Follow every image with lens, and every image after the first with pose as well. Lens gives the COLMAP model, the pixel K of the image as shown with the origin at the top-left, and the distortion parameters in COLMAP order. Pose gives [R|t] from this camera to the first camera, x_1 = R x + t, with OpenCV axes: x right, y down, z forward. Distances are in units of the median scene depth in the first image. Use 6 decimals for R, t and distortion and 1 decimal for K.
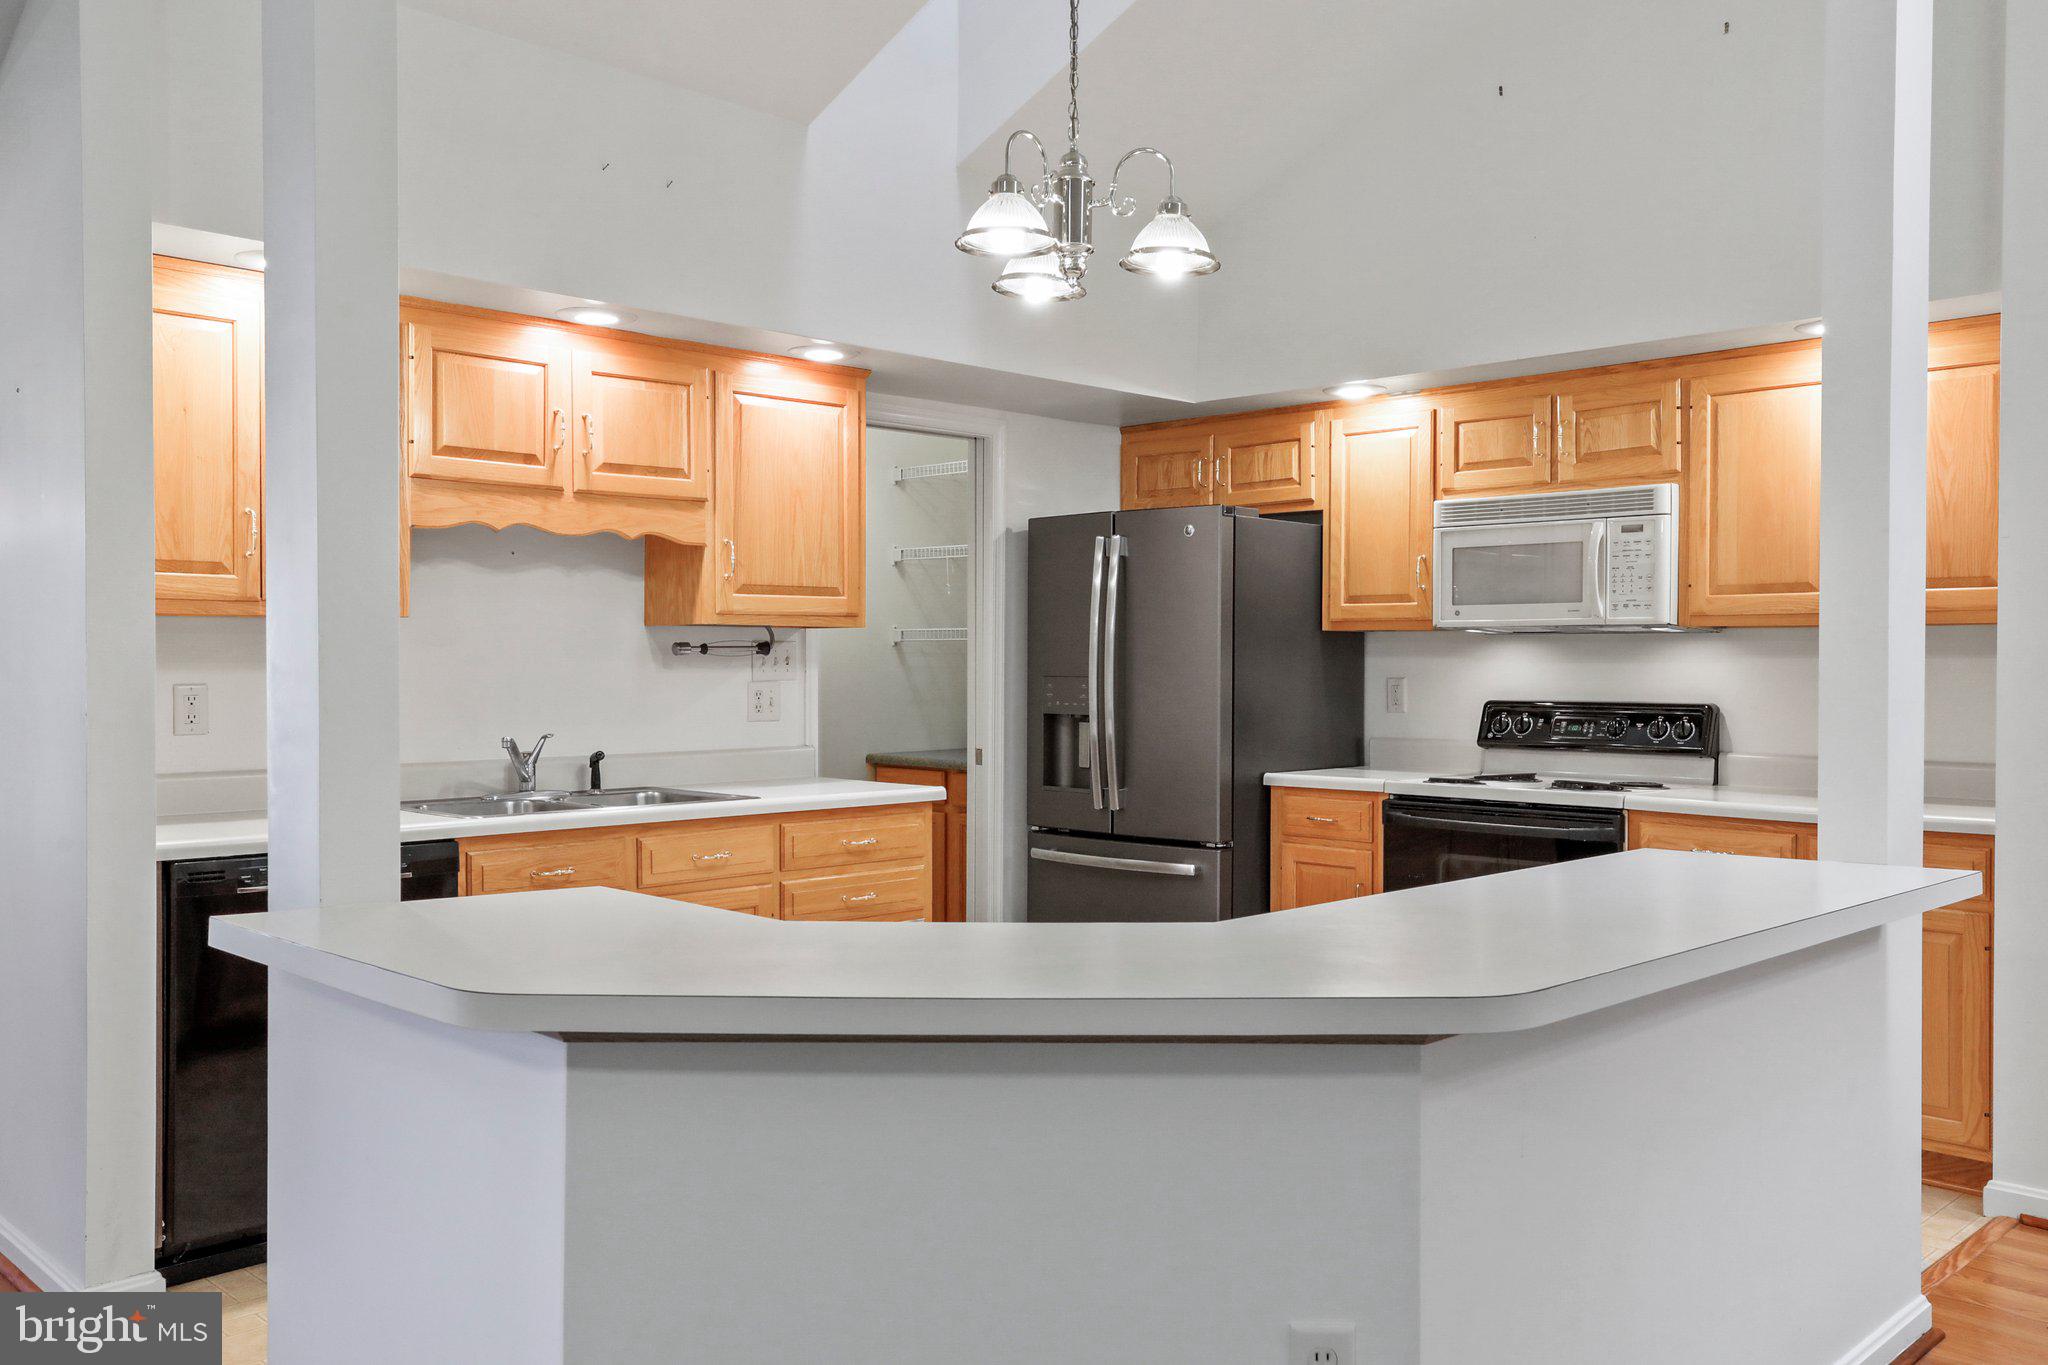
lens RADIAL K [[1700.7, 0, 1042.7], [0, 1700.7, 690.5], [0, 0, 1]] dist [0.033665, 0.002566]
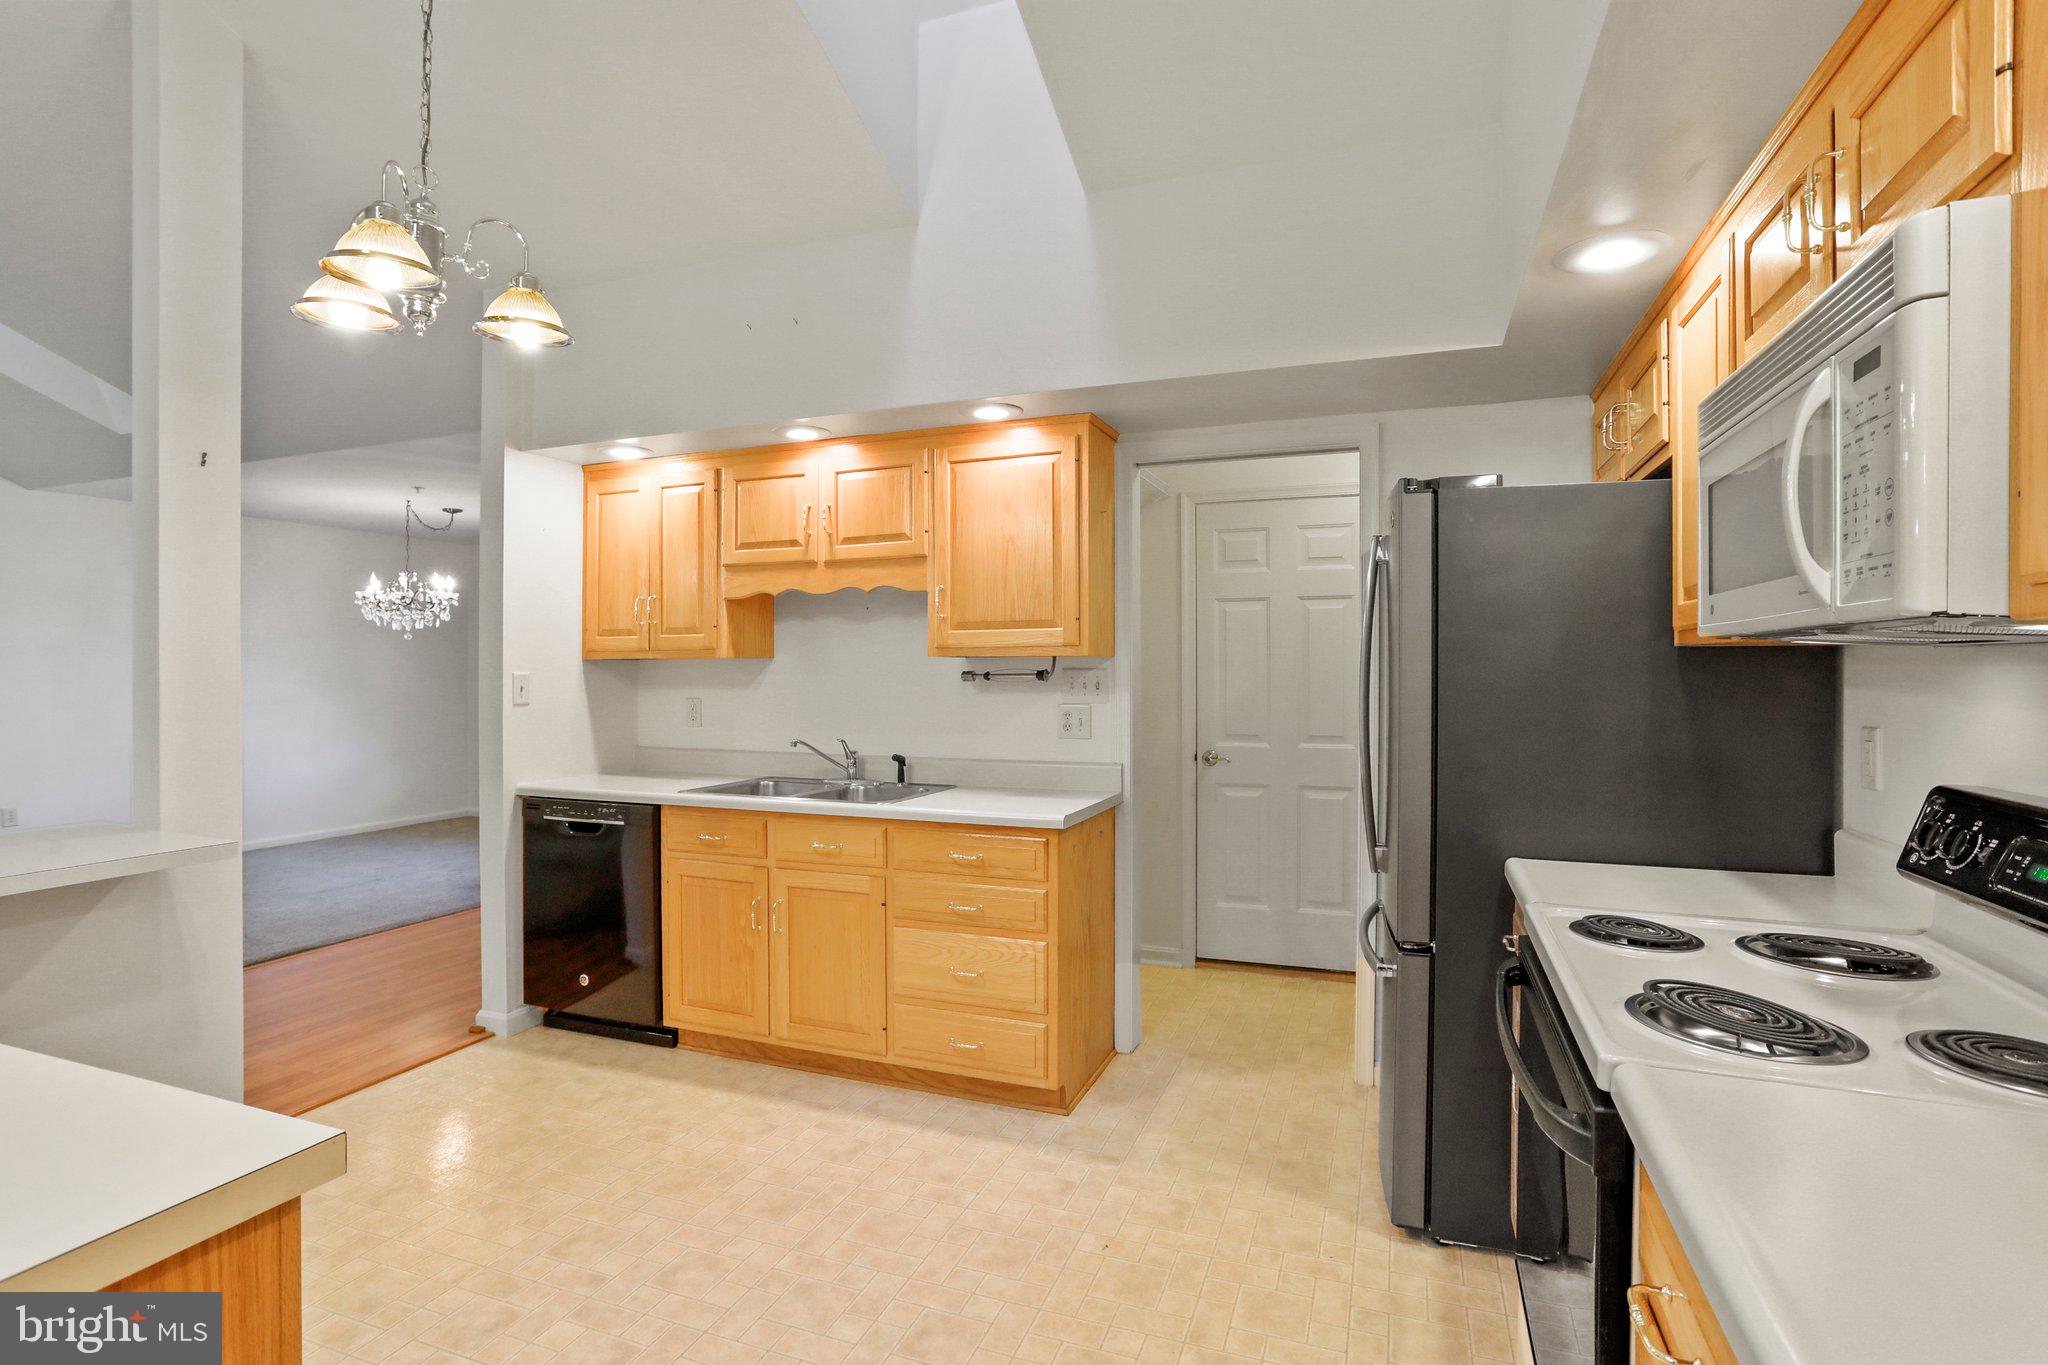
lens RADIAL K [[996.0, 0, 1025.4], [0, 996.0, 675.6], [0, 0, 1]] dist [-0.038994, 0.016829]
pose [[0.398705, 0.003276, -0.917074, 0.451261], [-0.014343, 0.999894, -0.002664, -0.022739], [0.916967, 0.014215, 0.398709, 0.722946]]
